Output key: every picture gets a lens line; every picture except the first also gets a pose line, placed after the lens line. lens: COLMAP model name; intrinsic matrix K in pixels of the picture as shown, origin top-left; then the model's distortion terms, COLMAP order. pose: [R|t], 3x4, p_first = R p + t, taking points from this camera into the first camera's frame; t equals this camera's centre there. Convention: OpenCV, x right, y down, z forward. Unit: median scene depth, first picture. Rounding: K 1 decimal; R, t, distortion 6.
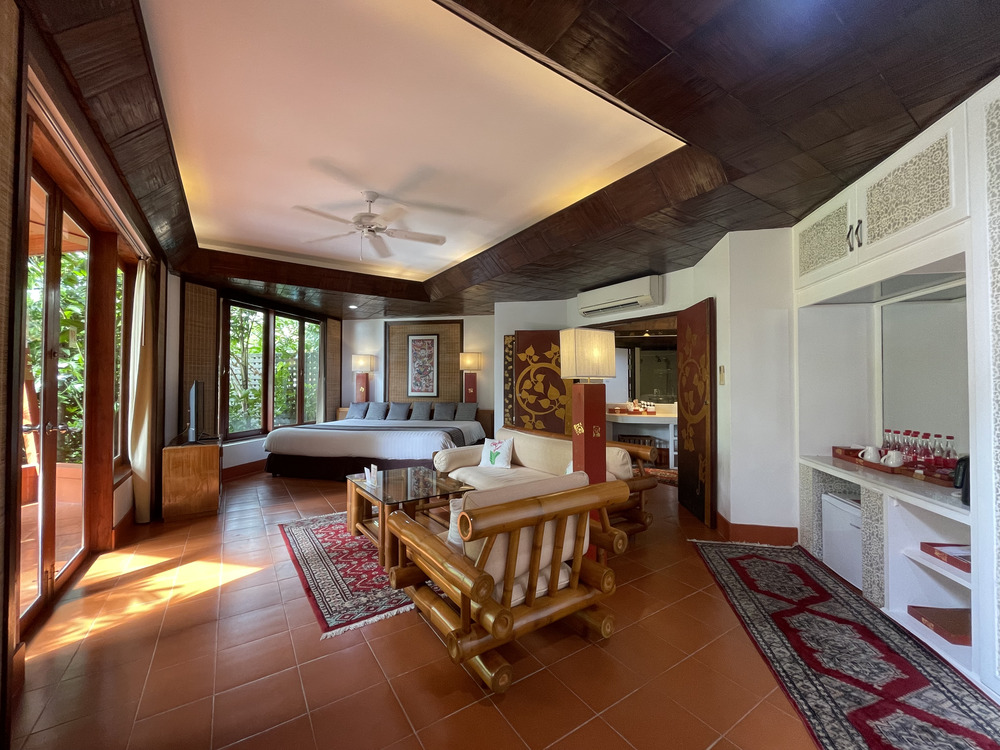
lens RADIAL K [[403.2, 0, 496.6], [0, 403.2, 375.7], [0, 0, 1]] dist [-0.001037, 0.000516]
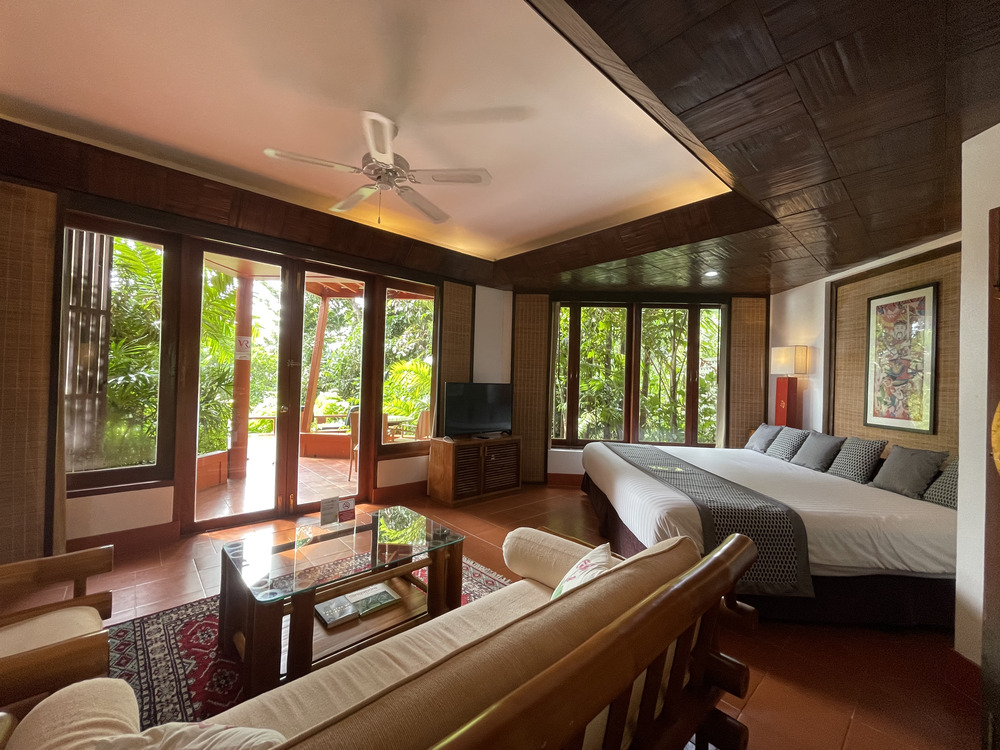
lens RADIAL K [[403.2, 0, 498.5], [0, 403.2, 377.1], [0, 0, 1]] dist [-0.001037, 0.000516]
pose [[0.152536, -0.007073, -0.988273, 0.259100], [-0.009107, 0.999922, -0.008562, 0.003010], [0.988256, 0.010306, 0.152460, 0.650792]]
